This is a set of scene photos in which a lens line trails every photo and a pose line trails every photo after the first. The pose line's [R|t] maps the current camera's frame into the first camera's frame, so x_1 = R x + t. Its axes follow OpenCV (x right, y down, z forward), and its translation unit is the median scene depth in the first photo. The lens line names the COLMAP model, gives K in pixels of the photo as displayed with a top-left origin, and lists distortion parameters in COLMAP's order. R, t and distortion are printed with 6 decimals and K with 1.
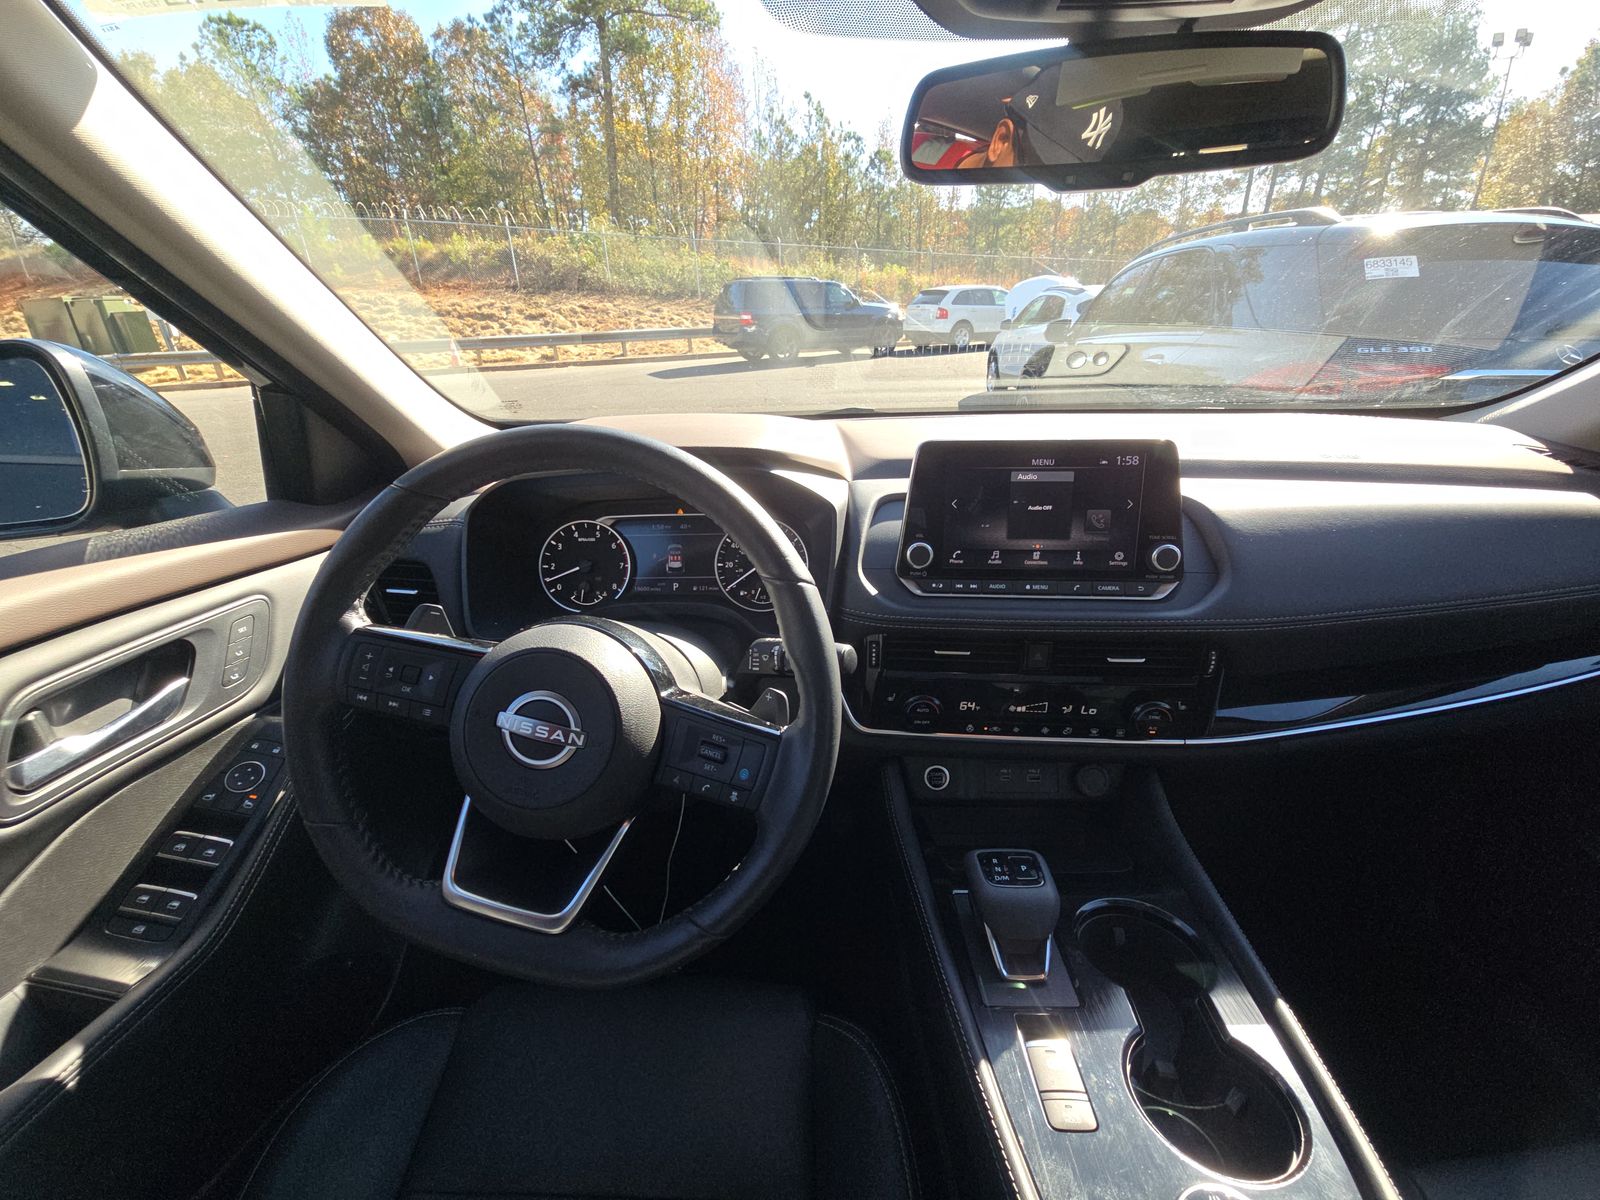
lens RADIAL K [[642.1, 0, 798.6], [0, 642.1, 605.6], [0, 0, 1]] dist [0.000683, 0.000042]
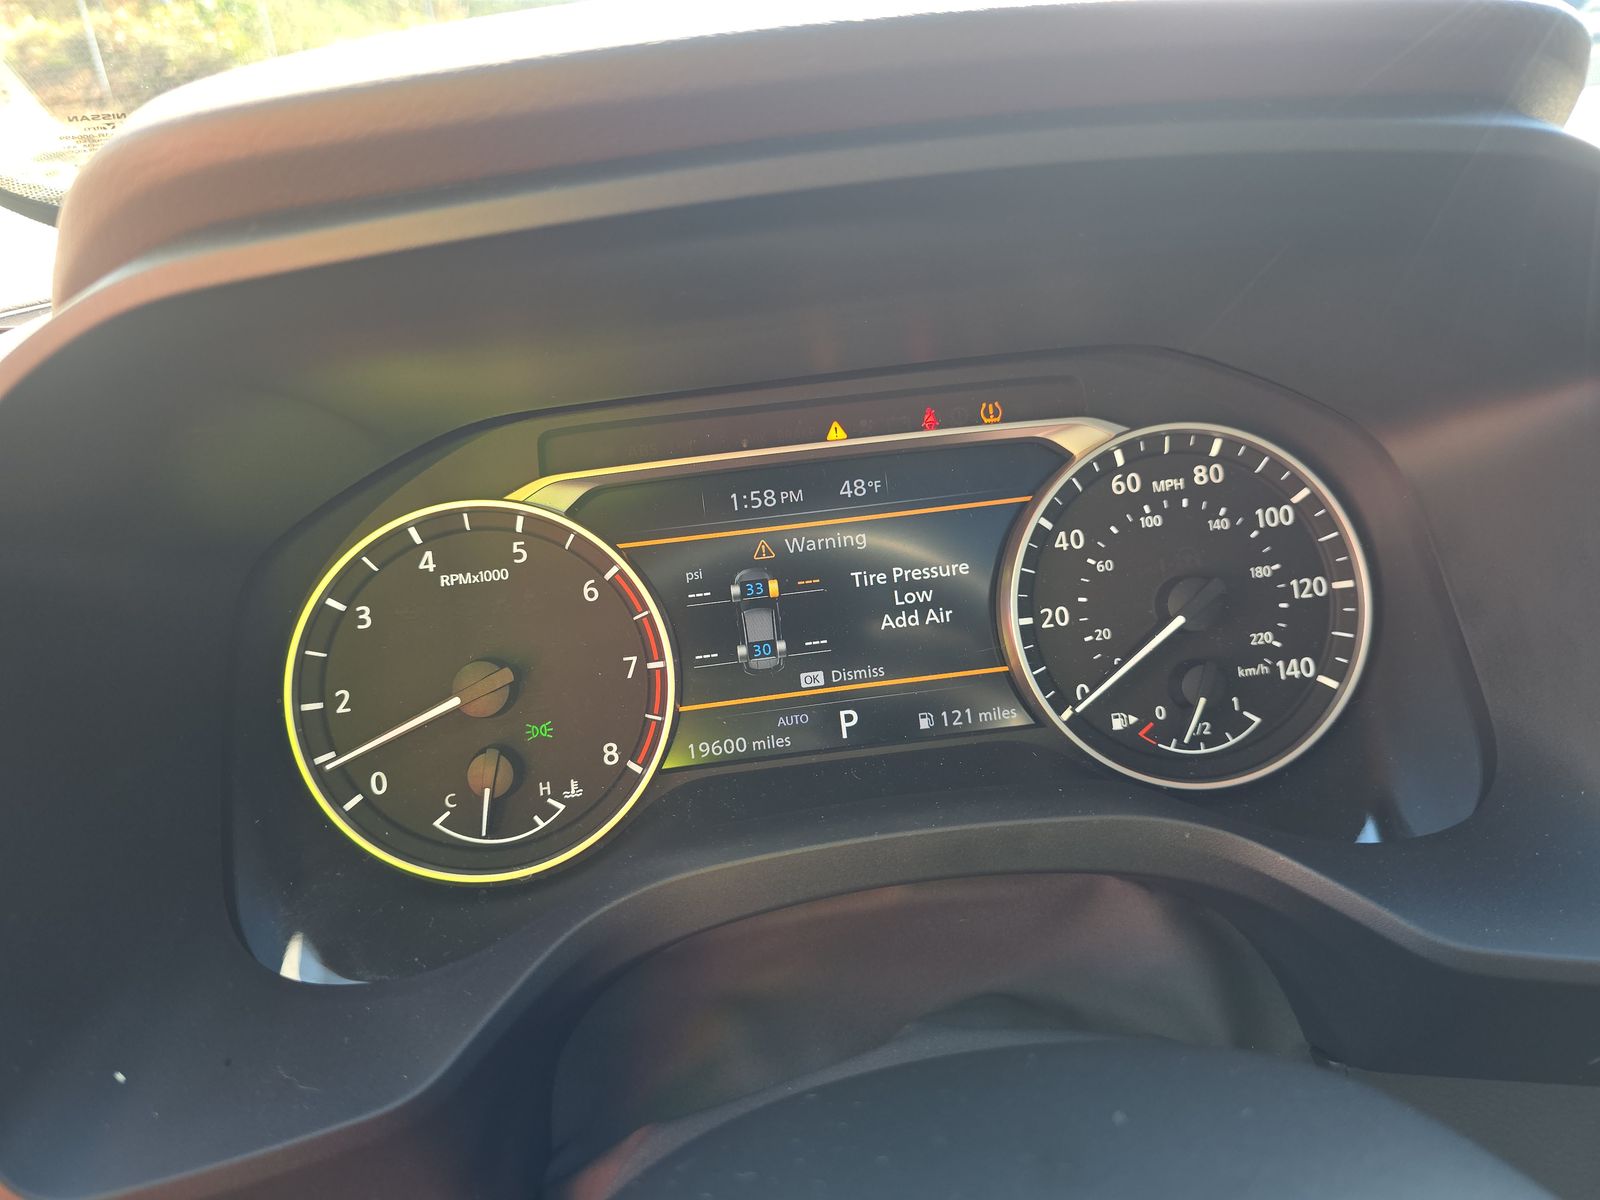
lens RADIAL K [[1075.2, 0, 800.8], [0, 1075.2, 593.9], [0, 0, 1]] dist [-0.009841, -0.004686]
pose [[0.986335, -0.105707, 0.126368, -0.260190], [0.106854, 0.994272, -0.002319, -0.082366], [-0.125399, 0.015790, 0.991981, 0.578805]]
